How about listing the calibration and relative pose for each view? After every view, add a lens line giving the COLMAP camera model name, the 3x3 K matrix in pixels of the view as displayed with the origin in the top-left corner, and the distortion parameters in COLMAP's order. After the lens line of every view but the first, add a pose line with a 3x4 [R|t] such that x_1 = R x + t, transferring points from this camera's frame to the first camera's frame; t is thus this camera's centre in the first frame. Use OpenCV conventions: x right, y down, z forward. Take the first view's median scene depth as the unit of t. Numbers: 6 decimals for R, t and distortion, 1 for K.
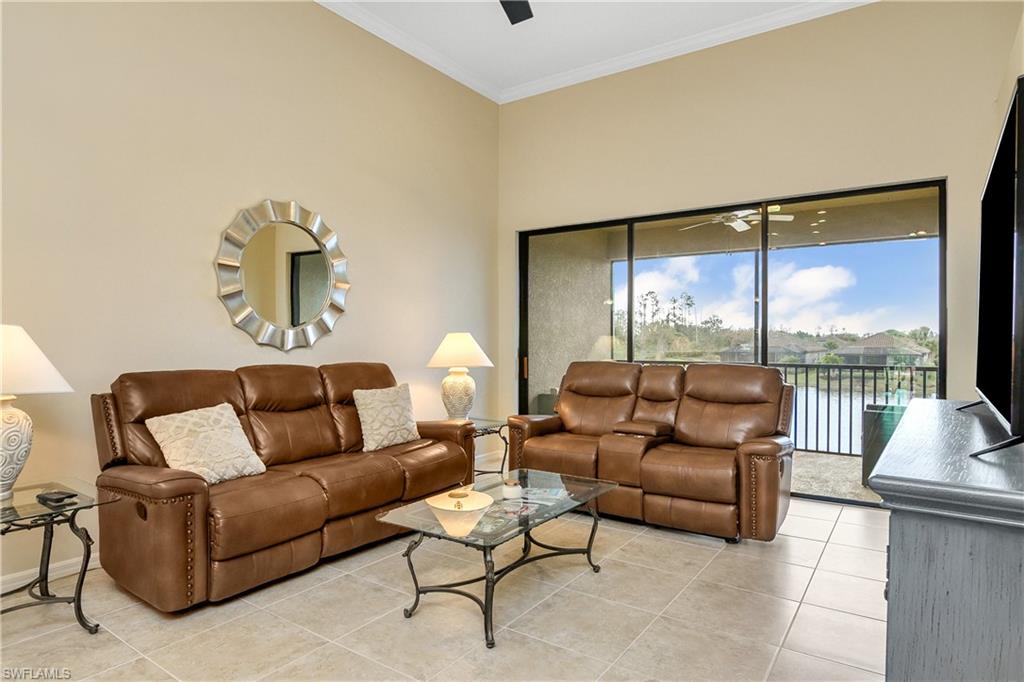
lens RADIAL K [[589.1, 0, 512.5], [0, 589.1, 346.2], [0, 0, 1]] dist [0.004485, -0.002542]
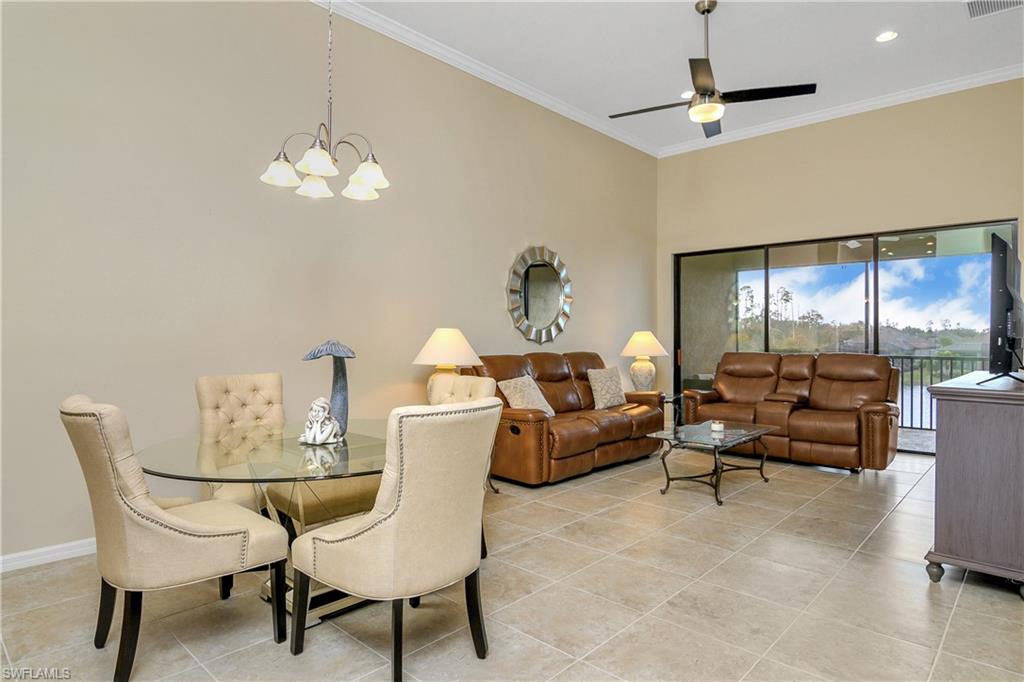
lens RADIAL K [[589.1, 0, 513.5], [0, 589.1, 337.0], [0, 0, 1]] dist [0.004485, -0.002542]
pose [[0.990623, 0.001477, -0.136619, -0.248761], [-0.002527, 0.999969, -0.007511, 0.002523], [0.136603, 0.007785, 0.990595, -0.531937]]
